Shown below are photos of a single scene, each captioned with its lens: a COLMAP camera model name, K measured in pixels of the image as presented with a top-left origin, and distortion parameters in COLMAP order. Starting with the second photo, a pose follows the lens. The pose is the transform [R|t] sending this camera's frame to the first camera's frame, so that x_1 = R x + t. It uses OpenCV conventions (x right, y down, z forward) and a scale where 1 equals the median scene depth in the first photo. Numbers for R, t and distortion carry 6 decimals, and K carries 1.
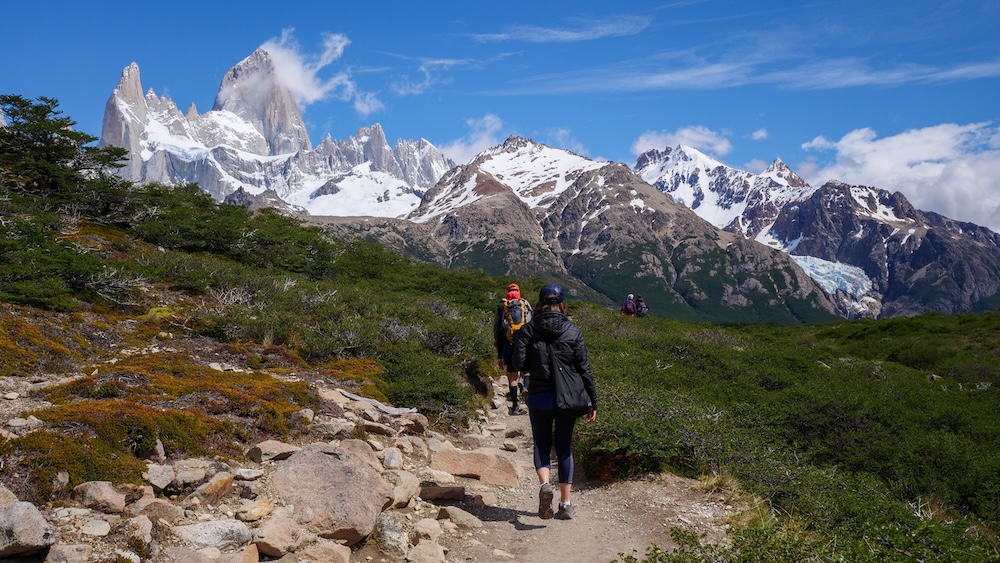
lens RADIAL K [[836.0, 0, 499.2], [0, 836.0, 281.4], [0, 0, 1]] dist [-0.010464, 0.001088]
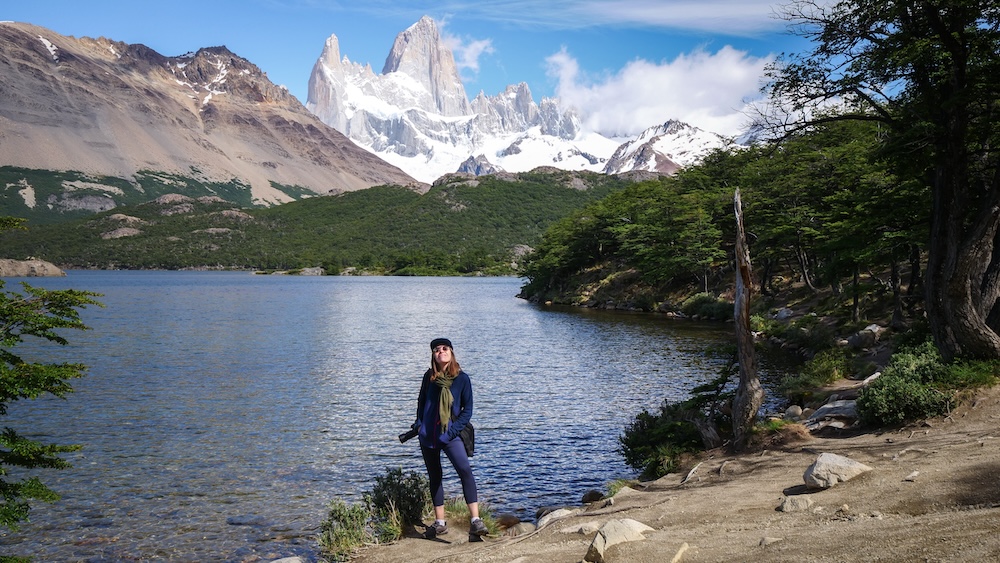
lens RADIAL K [[892.0, 0, 496.2], [0, 892.0, 279.4], [0, 0, 1]] dist [0.010690, -0.019431]
pose [[0.997431, 0.025797, -0.066834, -0.131970], [-0.019849, 0.995906, 0.088192, -0.032930], [0.068836, -0.086639, 0.993859, -0.371102]]
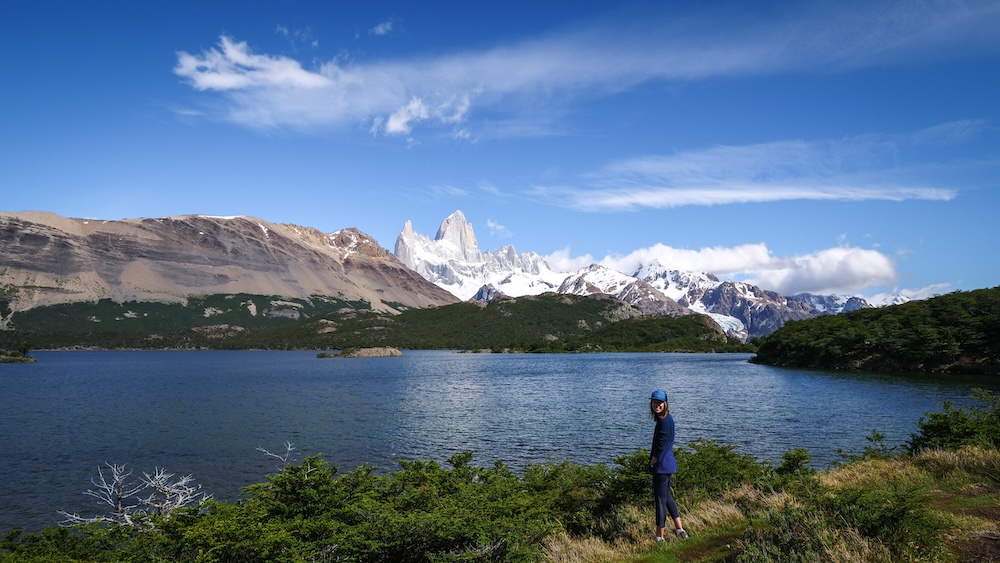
lens RADIAL K [[495.5, 0, 499.2], [0, 495.5, 281.2], [0, 0, 1]] dist [-0.015618, -0.000691]
pose [[0.998331, 0.006515, -0.057388, -0.144673], [-0.009646, 0.998470, -0.054451, -0.033674], [0.056946, 0.054914, 0.996866, -0.378416]]
